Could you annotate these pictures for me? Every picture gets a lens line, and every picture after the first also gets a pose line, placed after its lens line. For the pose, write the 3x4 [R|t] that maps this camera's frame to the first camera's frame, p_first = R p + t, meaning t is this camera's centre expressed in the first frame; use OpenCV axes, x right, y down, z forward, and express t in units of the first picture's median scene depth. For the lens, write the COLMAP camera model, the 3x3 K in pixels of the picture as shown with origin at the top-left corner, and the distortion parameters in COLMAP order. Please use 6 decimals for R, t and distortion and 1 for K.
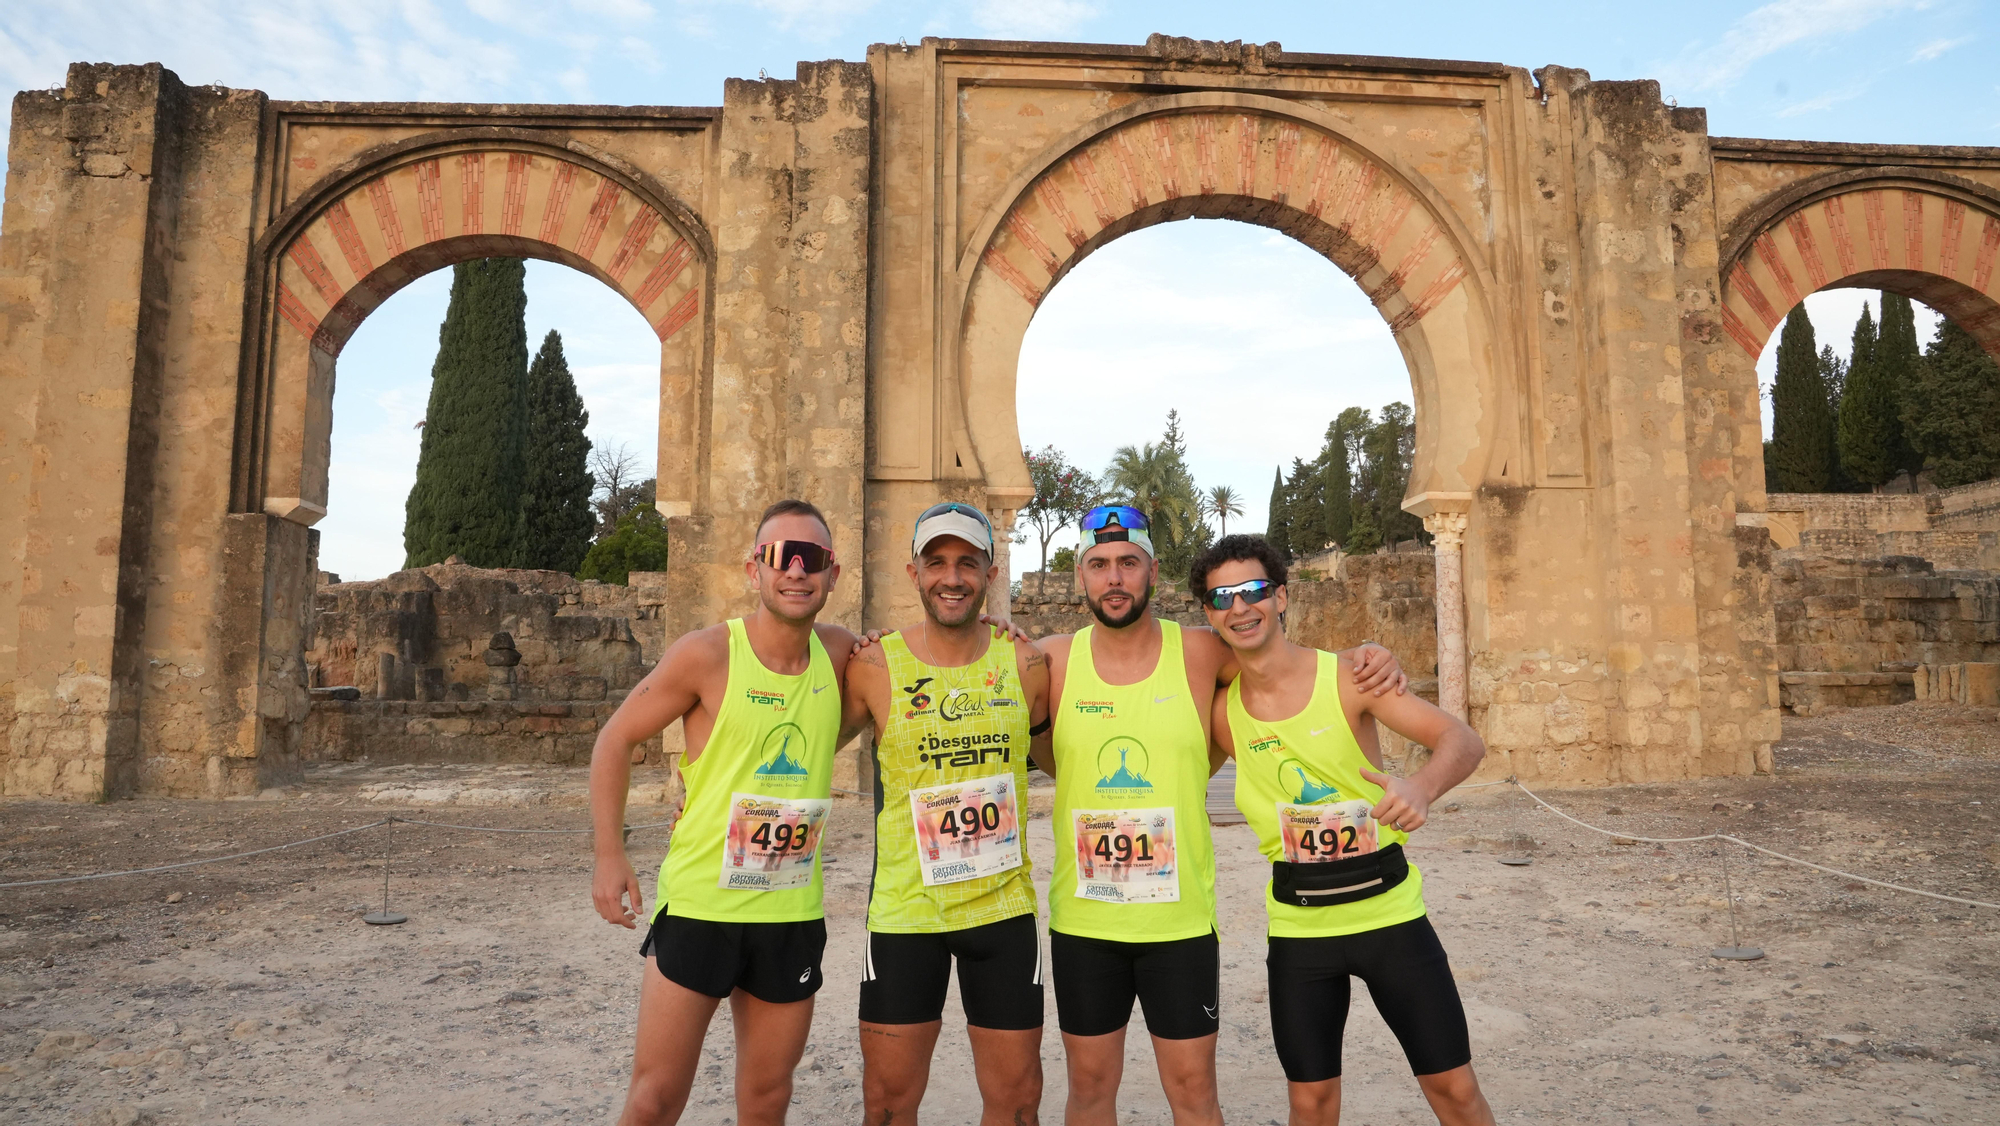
lens RADIAL K [[1373.1, 0, 994.1], [0, 1373.1, 559.9], [0, 0, 1]] dist [-0.129756, 0.094667]
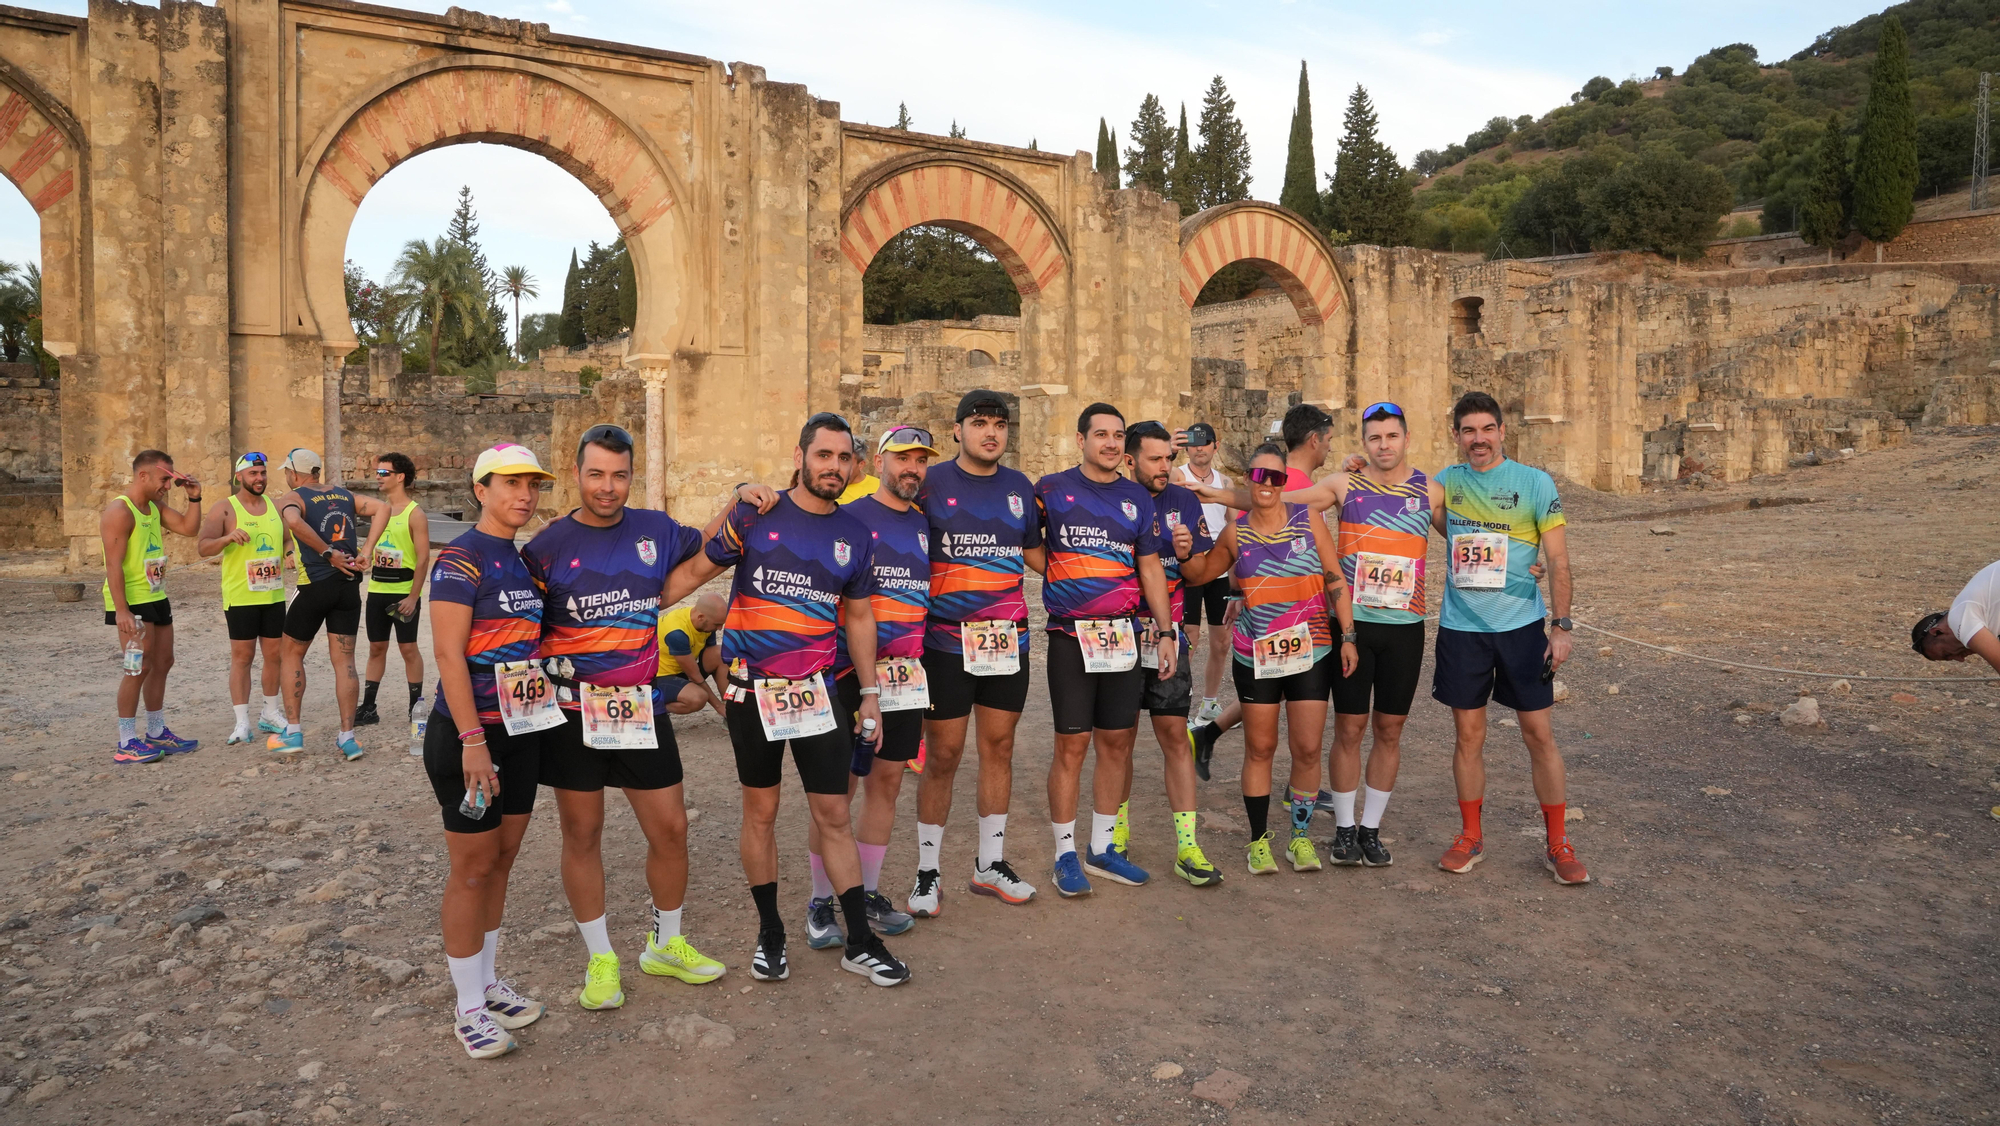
lens RADIAL K [[1373.1, 0, 984.4], [0, 1373.1, 555.4], [0, 0, 1]] dist [-0.129756, 0.094667]
pose [[0.878909, -0.023543, 0.476409, -0.063844], [-0.051550, 0.988243, 0.143940, -0.066579], [-0.474196, -0.151069, 0.867362, -0.509177]]
